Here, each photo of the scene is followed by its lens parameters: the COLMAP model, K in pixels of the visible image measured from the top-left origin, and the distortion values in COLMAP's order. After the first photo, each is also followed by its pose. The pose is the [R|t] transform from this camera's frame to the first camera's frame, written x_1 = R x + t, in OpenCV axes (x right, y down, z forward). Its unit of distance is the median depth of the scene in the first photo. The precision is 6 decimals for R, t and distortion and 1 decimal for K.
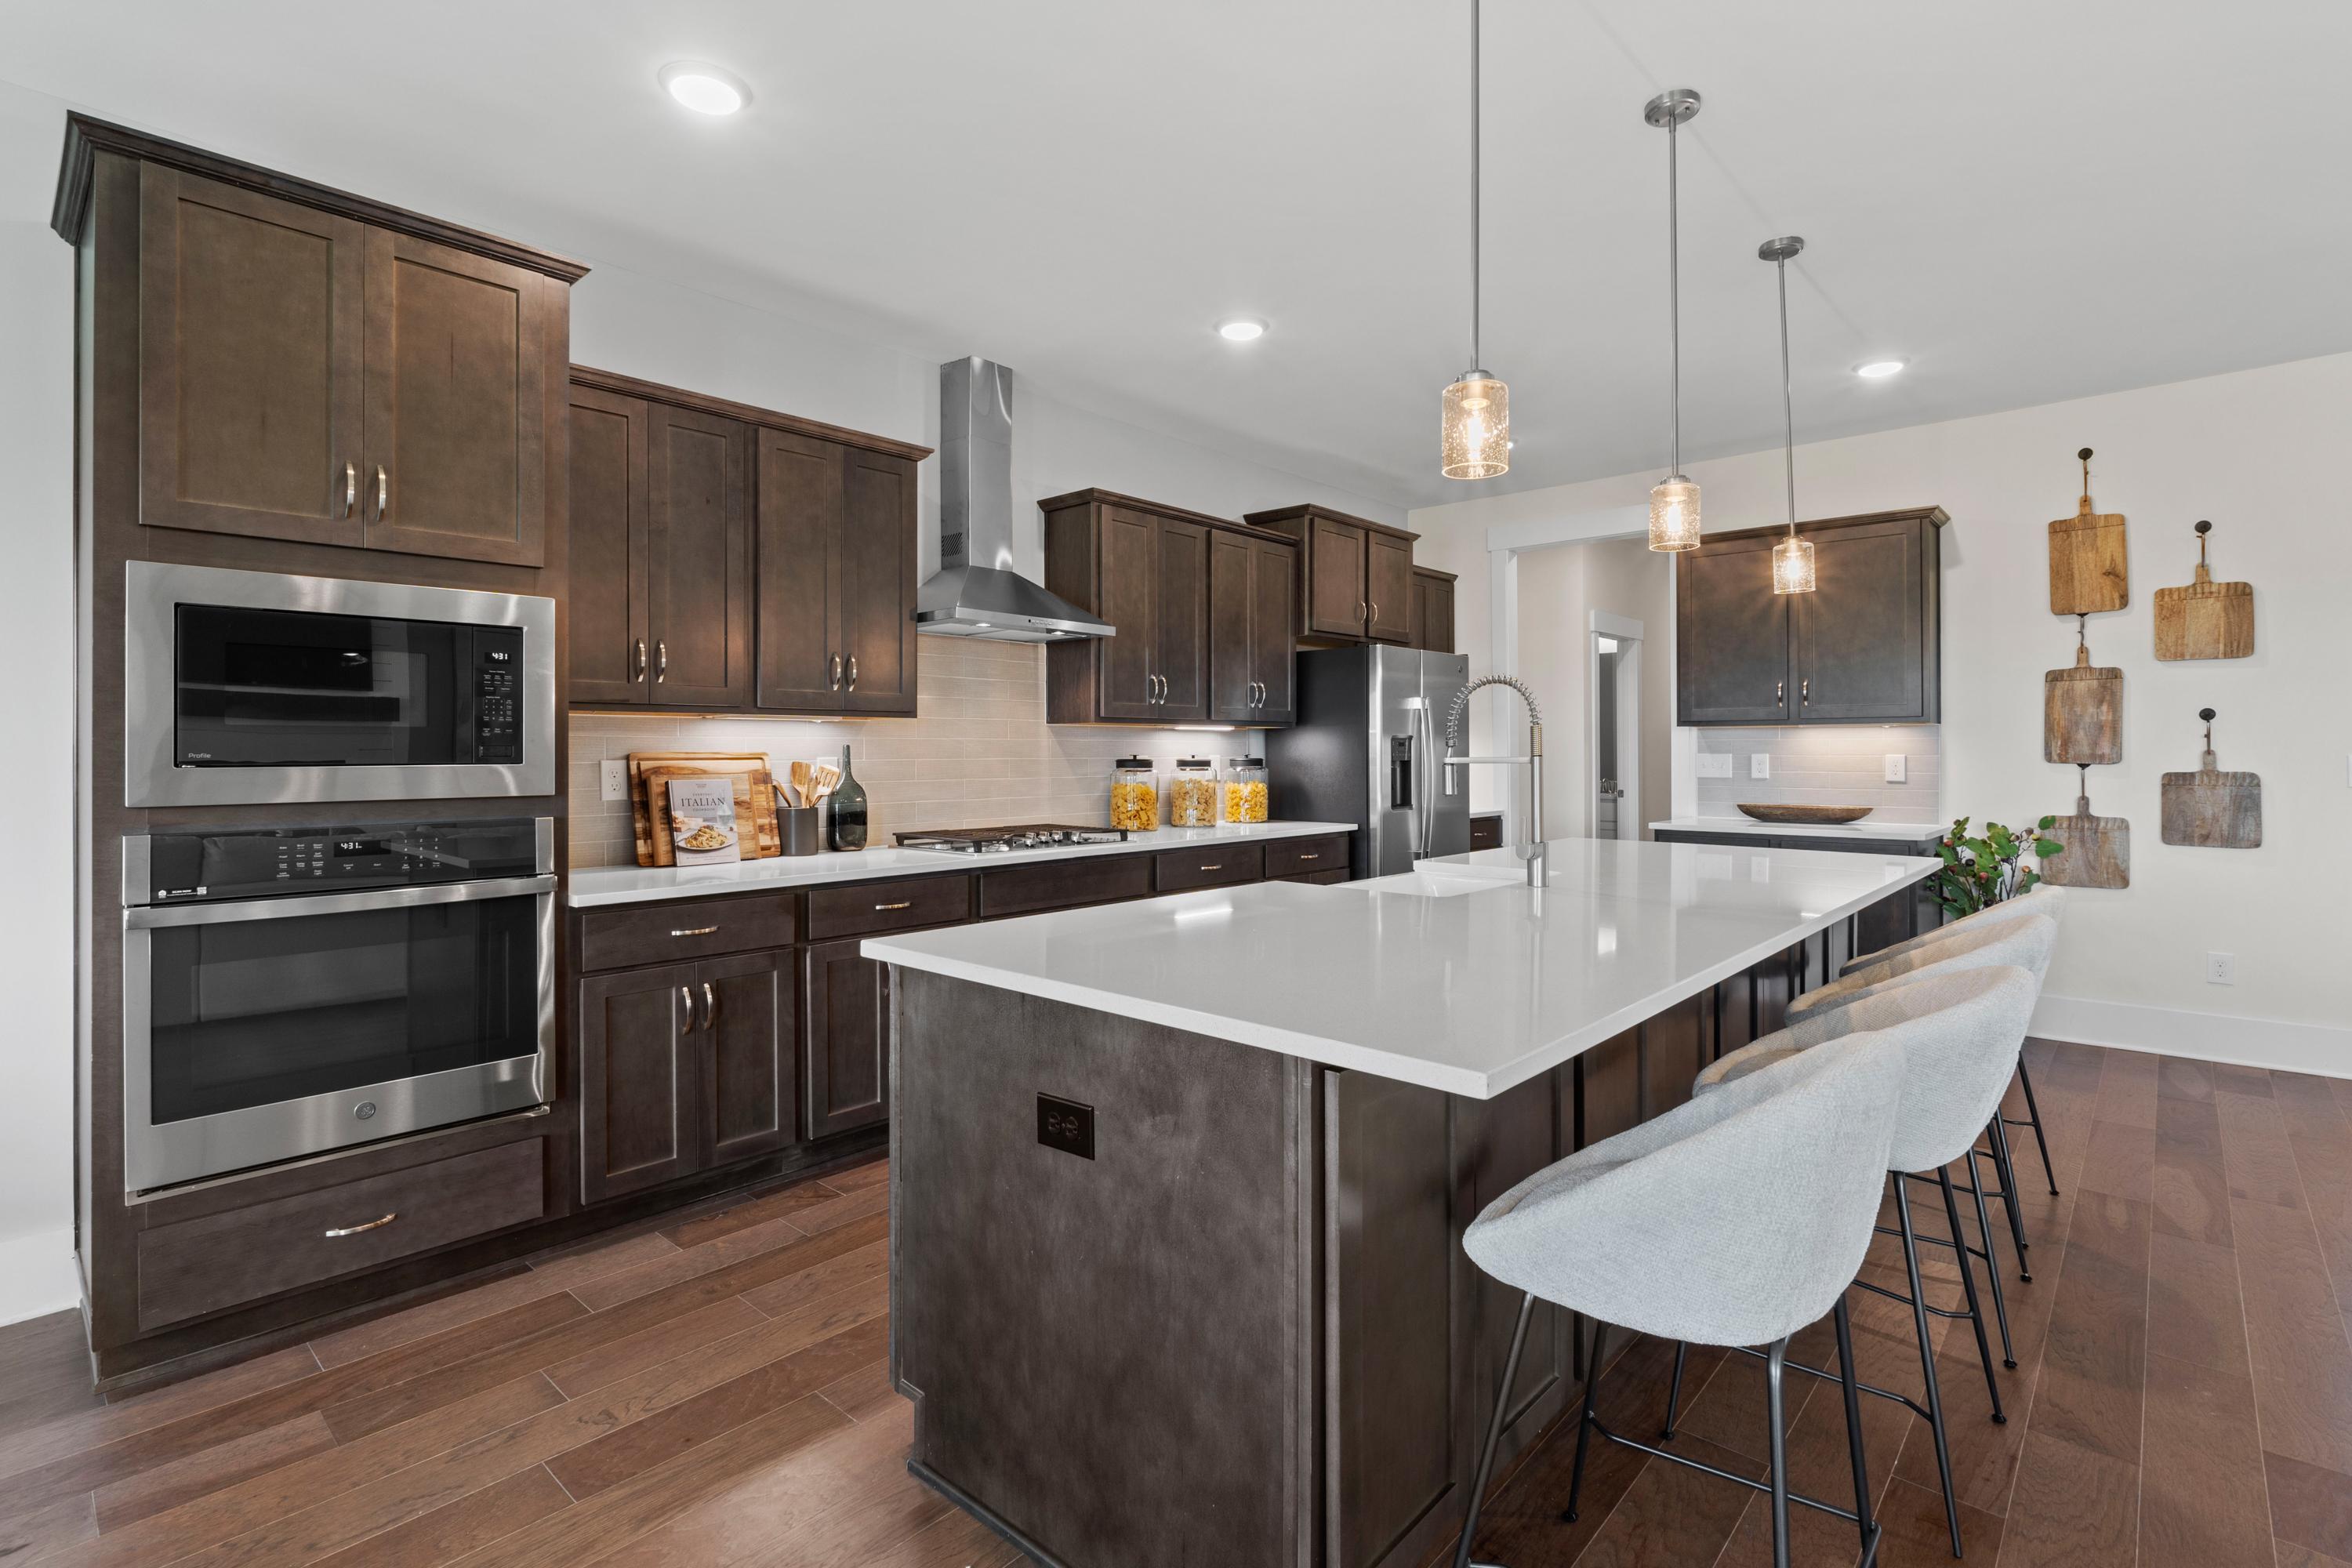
lens RADIAL K [[1071.9, 0, 1153.2], [0, 1071.9, 739.2], [0, 0, 1]] dist [-0.002344, 0.001459]
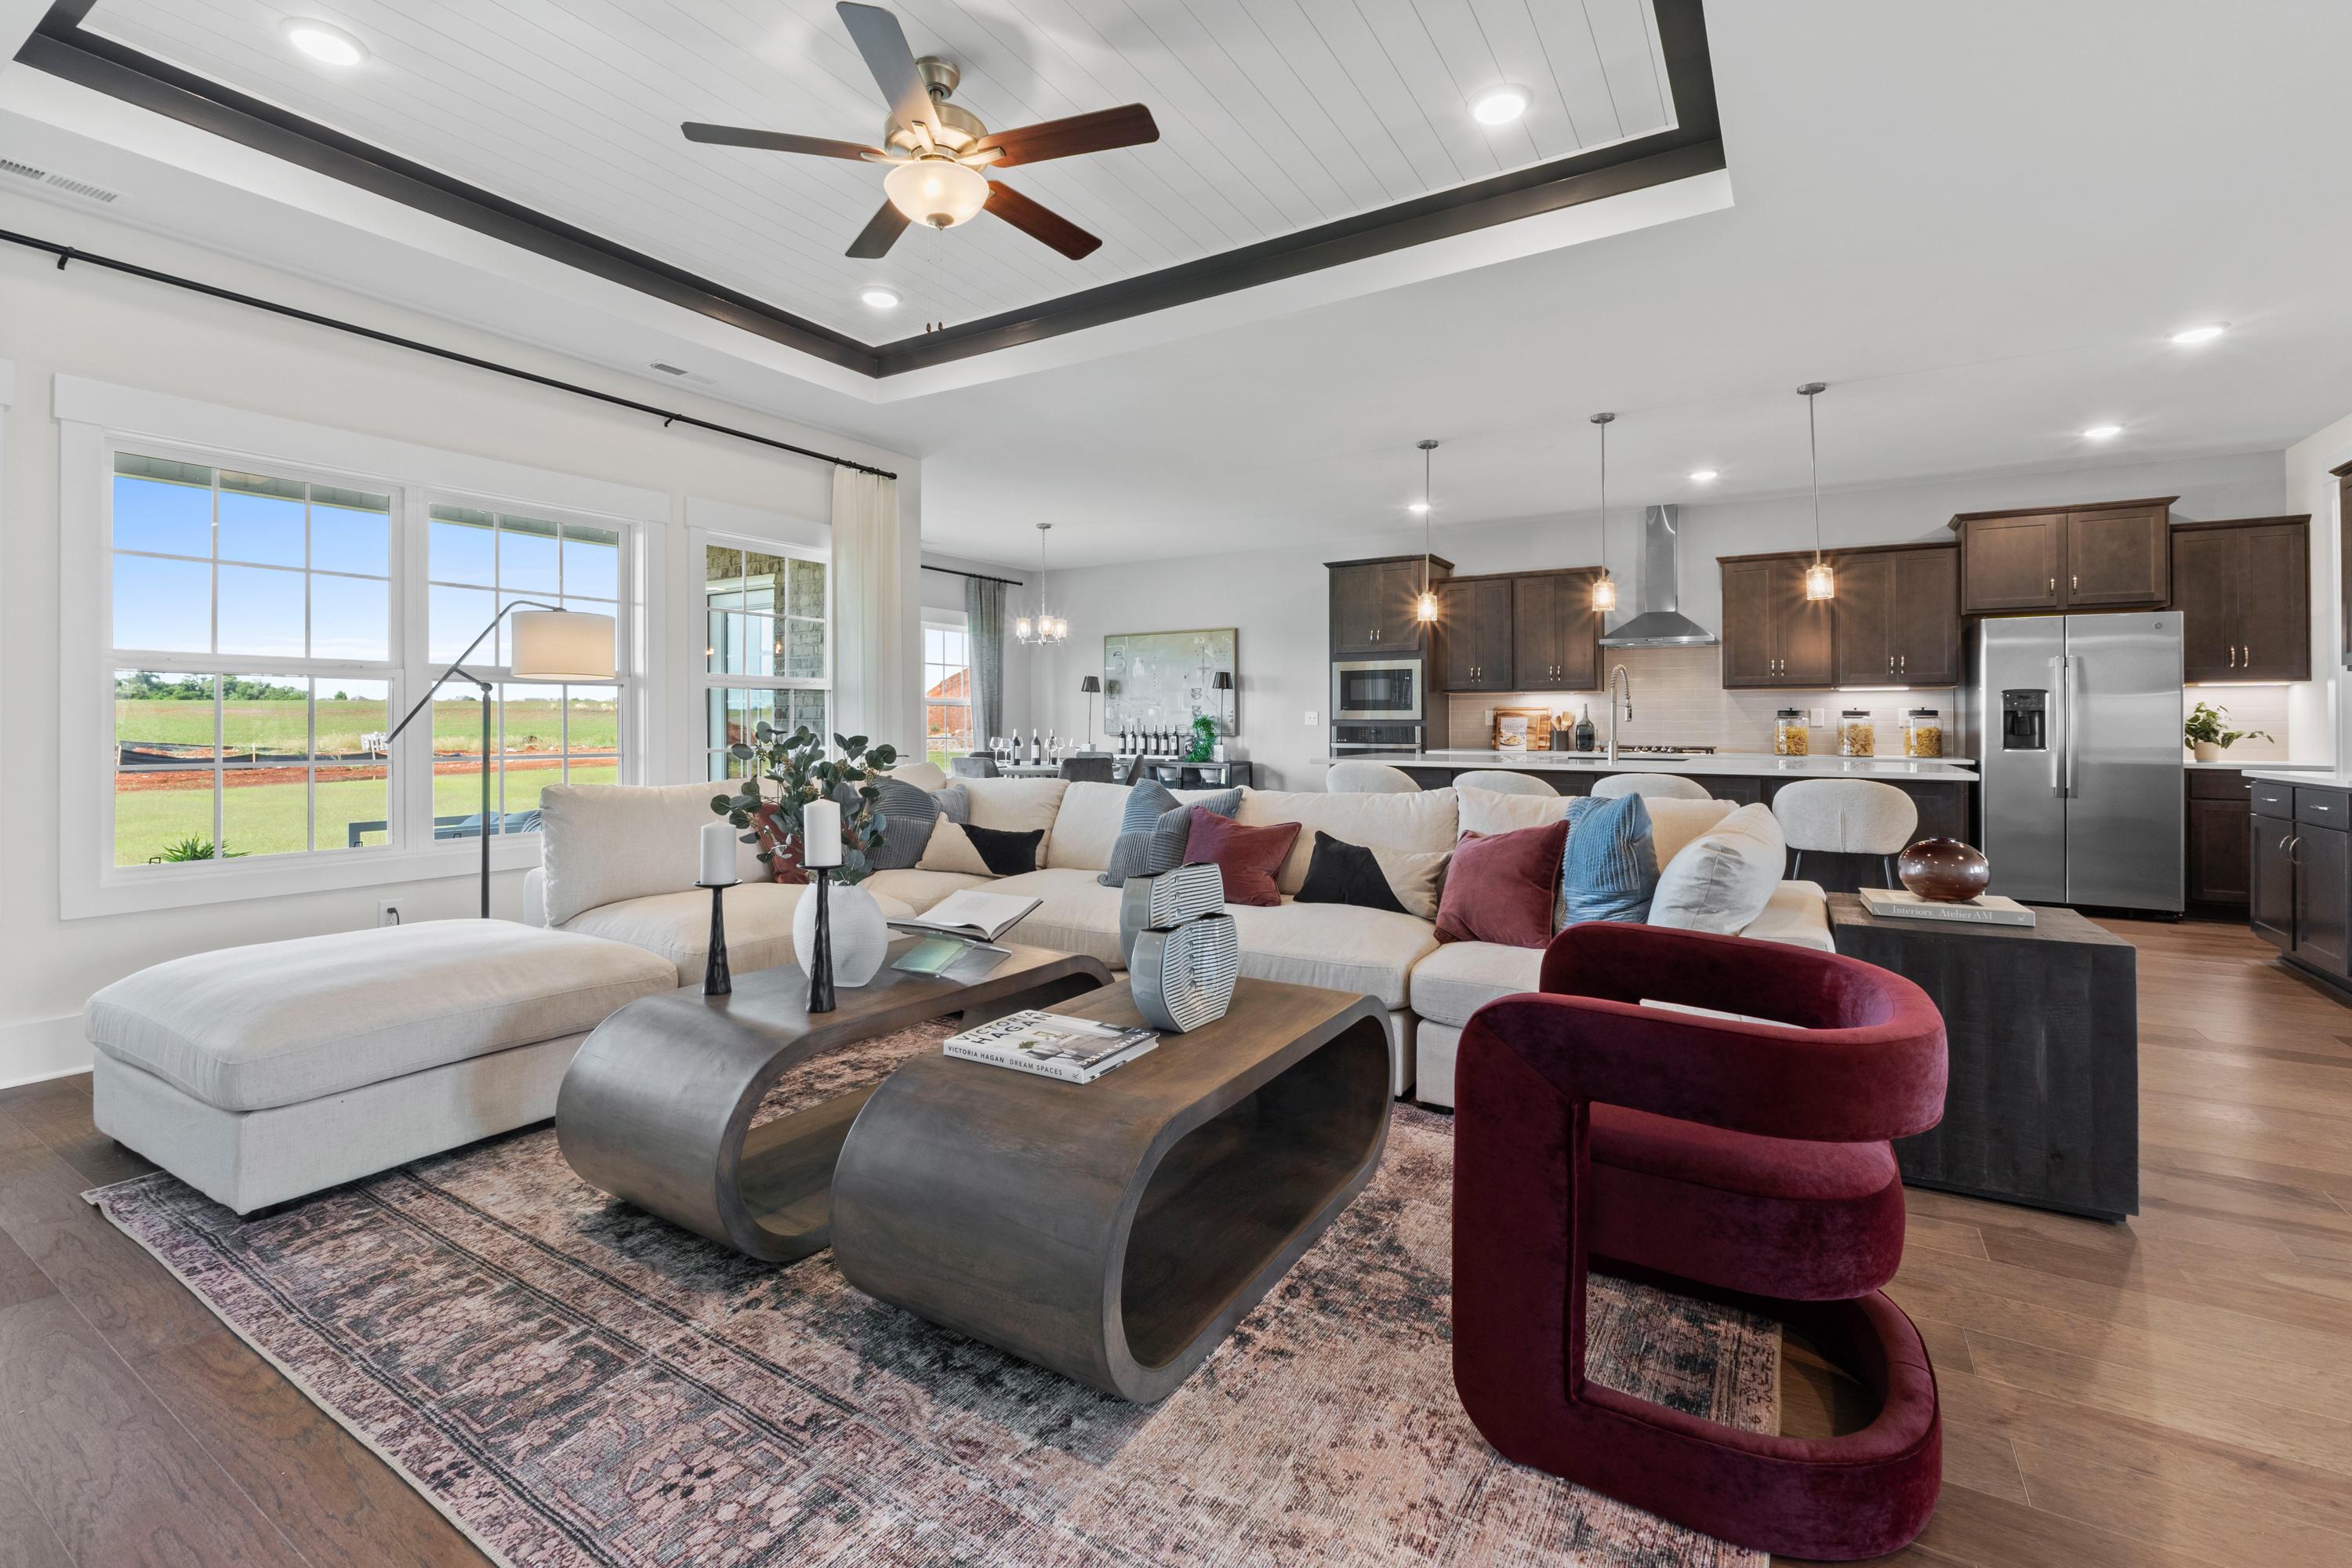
lens RADIAL K [[1071.9, 0, 1167.2], [0, 1071.9, 727.3], [0, 0, 1]] dist [-0.002344, 0.001459]
pose [[0.190789, 0.005124, -0.981618, 1.721890], [0.007472, 0.999950, 0.006672, 0.033134], [0.981603, -0.008607, 0.190741, -0.267083]]
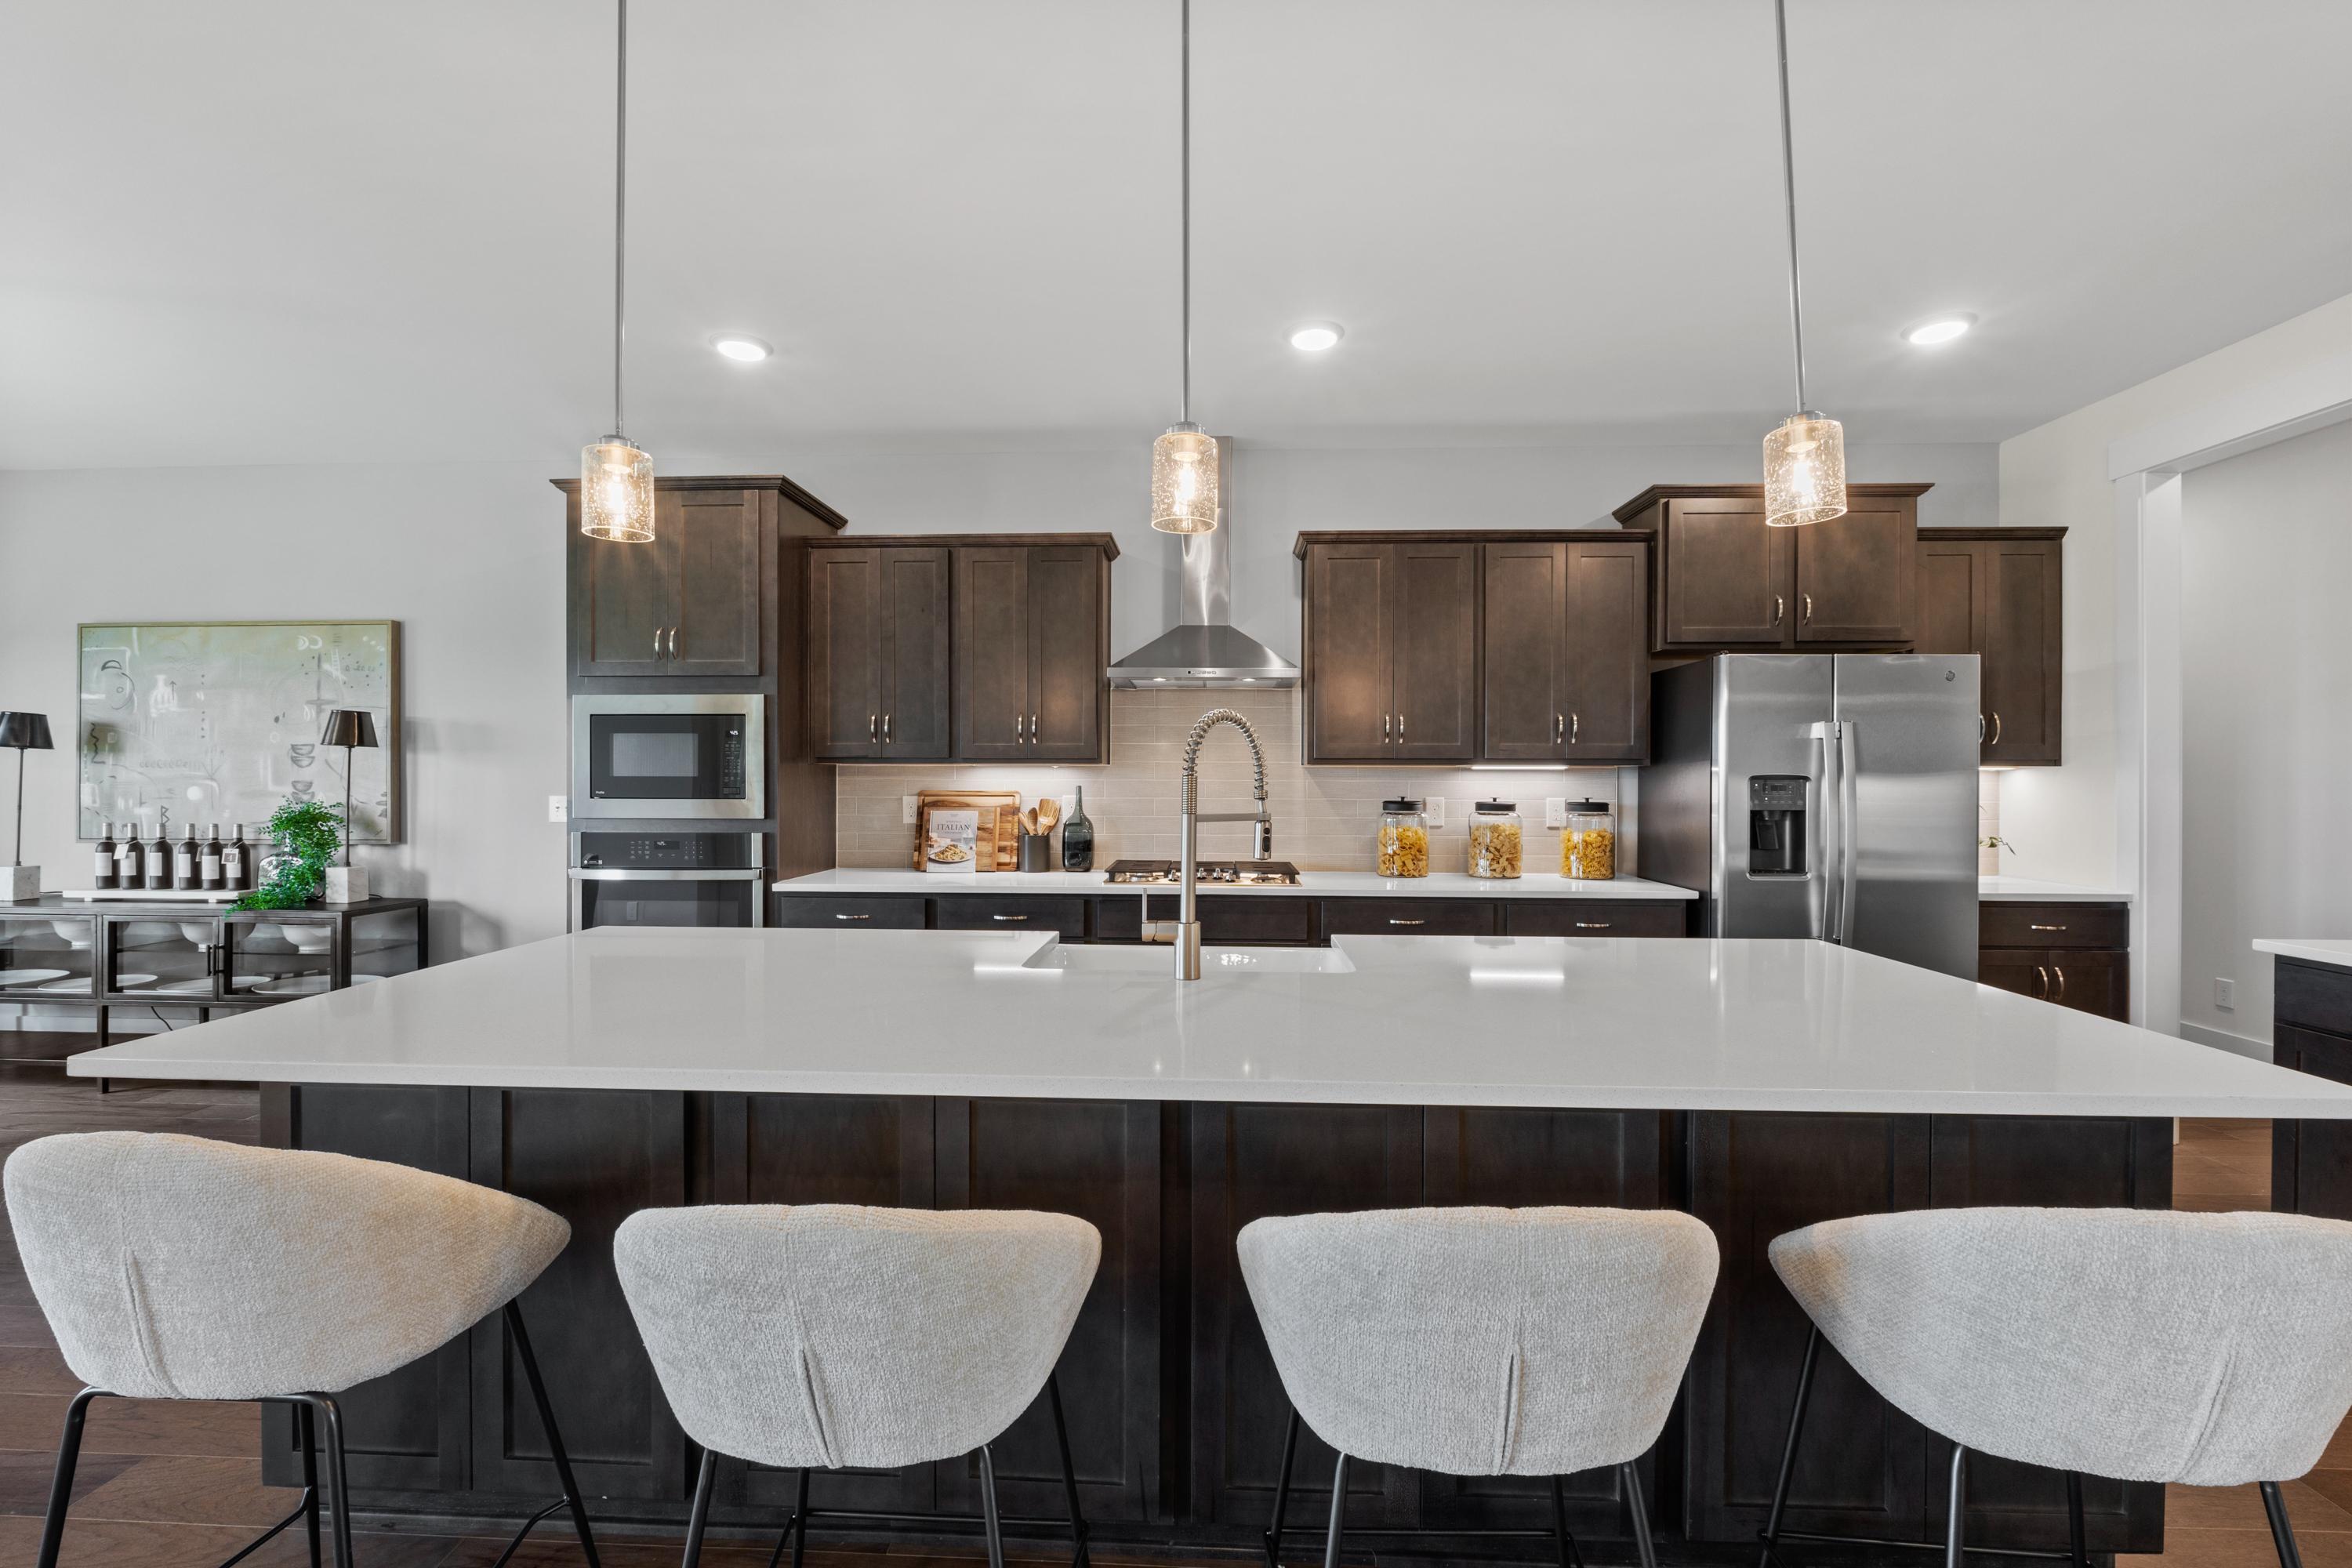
lens RADIAL K [[958.0, 0, 1189.2], [0, 958.0, 781.7], [0, 0, 1]] dist [-0.008348, 0.000062]
pose [[0.659549, 0.006268, -0.751635, 0.627457], [0.003316, 0.999931, 0.011248, -0.011143], [0.751654, -0.009912, 0.659483, 0.371128]]
